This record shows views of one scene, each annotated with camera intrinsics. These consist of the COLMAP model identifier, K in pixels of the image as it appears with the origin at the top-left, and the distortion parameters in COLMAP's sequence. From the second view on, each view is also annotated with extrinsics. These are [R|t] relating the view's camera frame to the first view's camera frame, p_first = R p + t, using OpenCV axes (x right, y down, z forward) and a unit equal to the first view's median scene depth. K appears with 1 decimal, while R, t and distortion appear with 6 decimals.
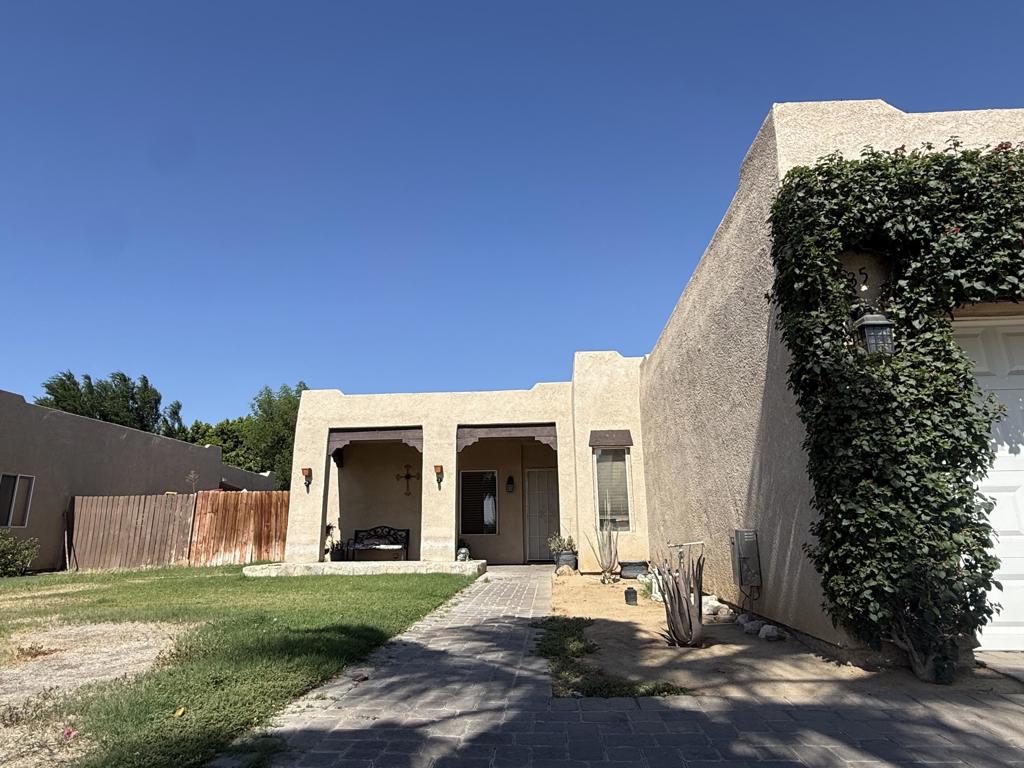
lens RADIAL K [[594.2, 0, 509.8], [0, 594.2, 383.0], [0, 0, 1]] dist [0.000317, -0.000061]
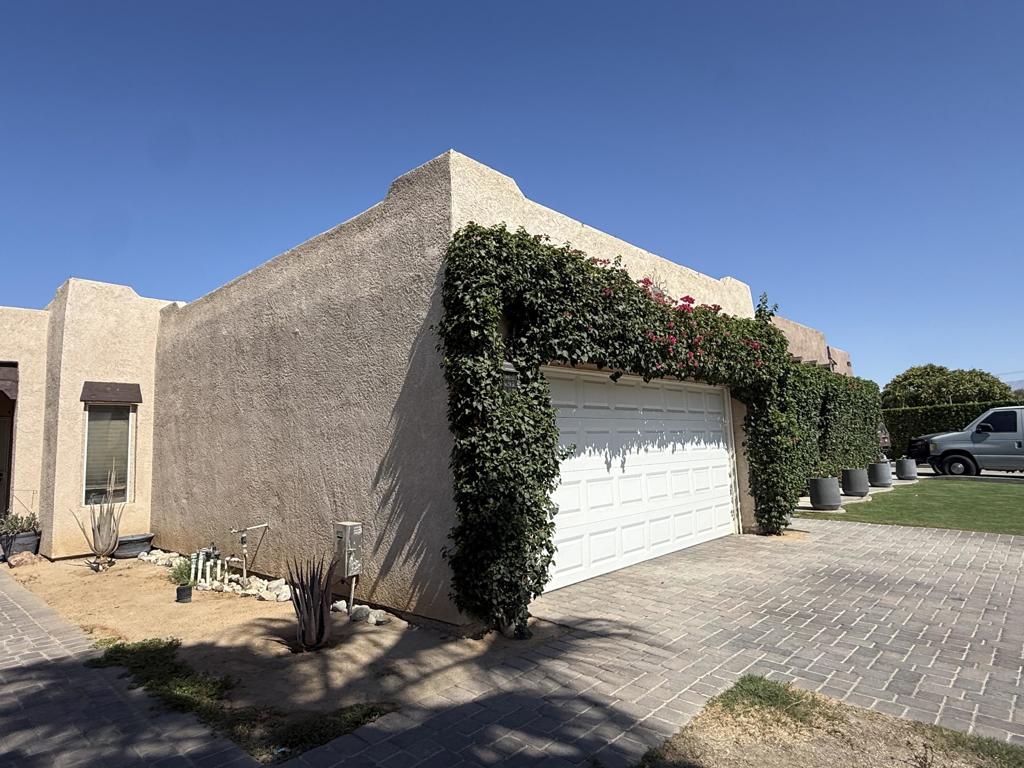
lens RADIAL K [[595.5, 0, 502.6], [0, 595.5, 380.2], [0, 0, 1]] dist [0.005390, 0.001090]
pose [[0.632959, 0.076599, 0.770386, -0.115085], [-0.162328, 0.986104, 0.035323, -0.037250], [-0.756976, -0.147413, 0.636598, 0.058324]]
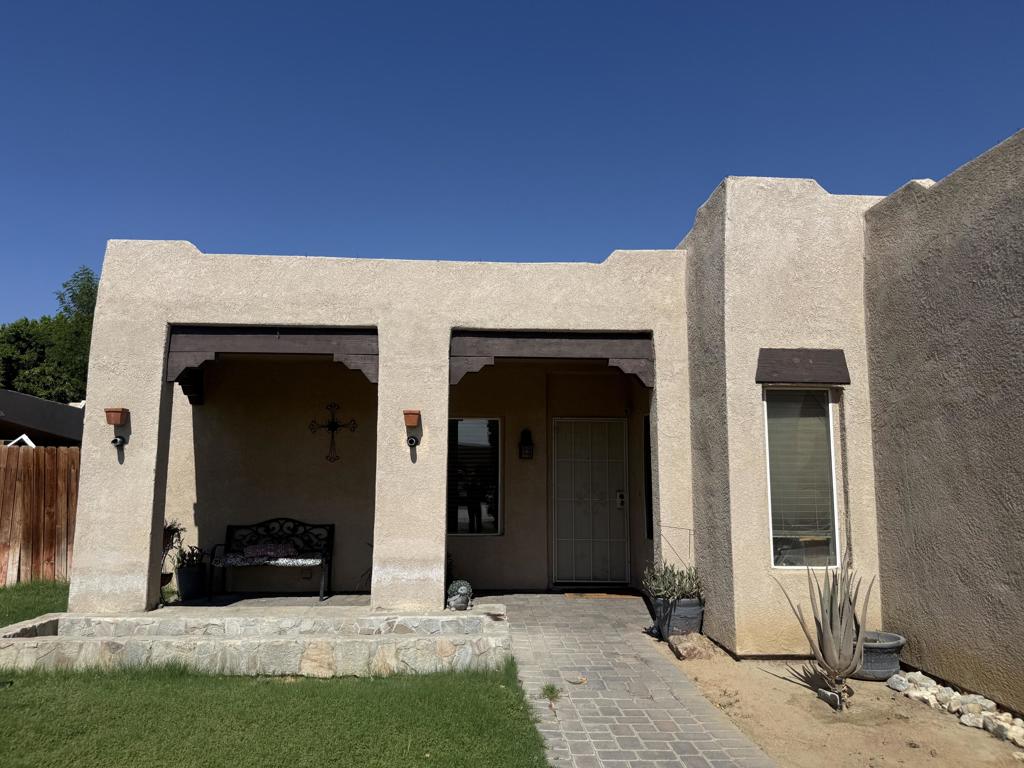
lens RADIAL K [[722.6, 0, 506.3], [0, 722.6, 389.0], [0, 0, 1]] dist [0.113963, -0.179226]
pose [[0.992906, 0.031666, 0.114611, -0.111407], [-0.045839, 0.991320, 0.123224, 0.045480], [-0.109714, -0.127604, 0.985738, 0.416768]]
